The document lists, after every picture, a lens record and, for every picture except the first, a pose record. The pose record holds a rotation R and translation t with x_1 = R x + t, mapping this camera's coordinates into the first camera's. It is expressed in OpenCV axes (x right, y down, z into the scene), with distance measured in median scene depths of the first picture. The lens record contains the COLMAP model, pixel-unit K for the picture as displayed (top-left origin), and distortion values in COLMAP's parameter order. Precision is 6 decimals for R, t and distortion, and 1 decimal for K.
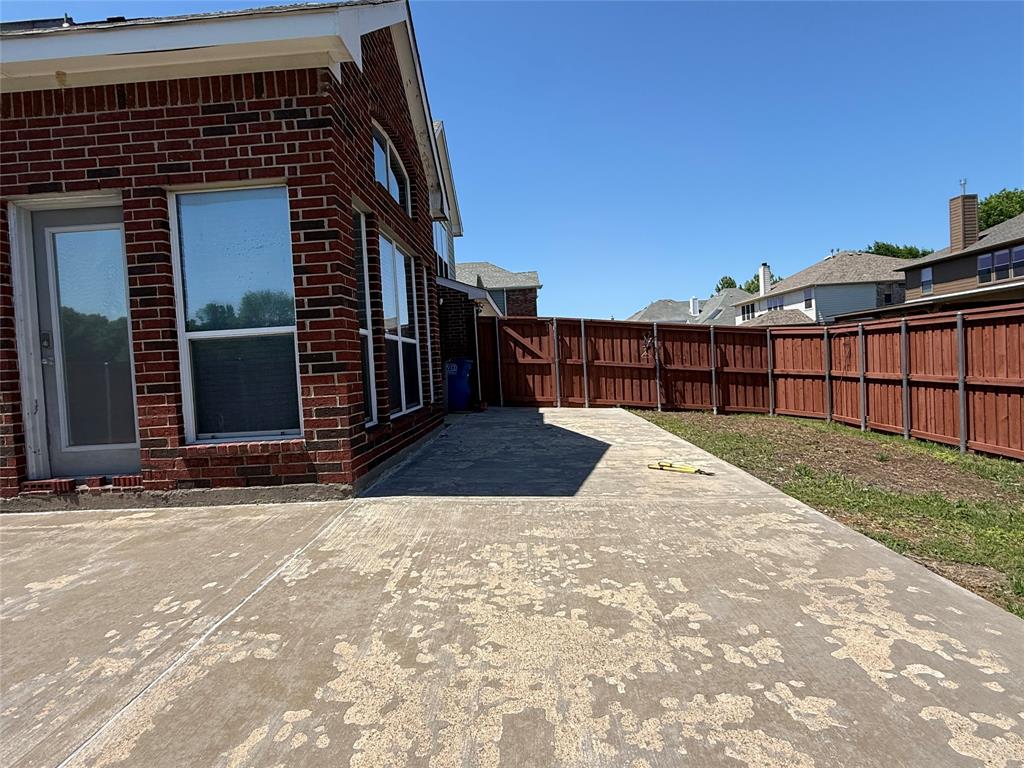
lens RADIAL K [[563.2, 0, 509.2], [0, 563.2, 380.5], [0, 0, 1]] dist [-0.002142, -0.001751]
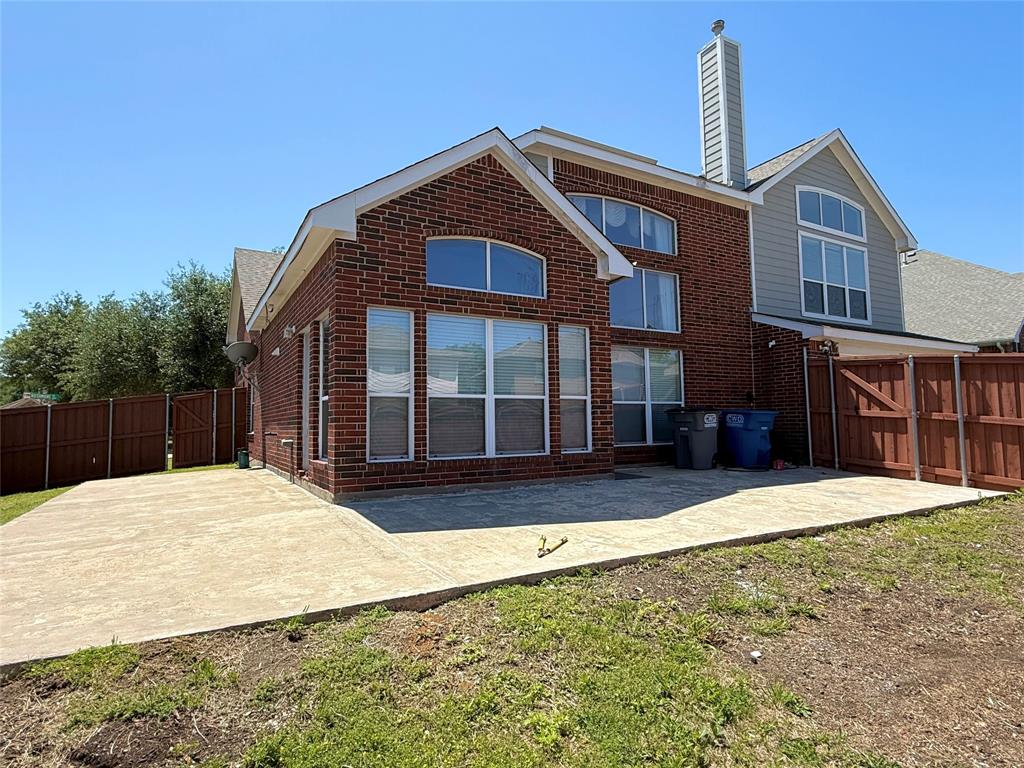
lens RADIAL K [[563.2, 0, 508.5], [0, 563.2, 382.4], [0, 0, 1]] dist [-0.002142, -0.001751]
pose [[0.529803, -0.017927, -0.847931, 0.415752], [-0.037662, 0.998293, -0.044638, -0.024391], [0.847284, 0.055584, 0.528223, 0.181209]]
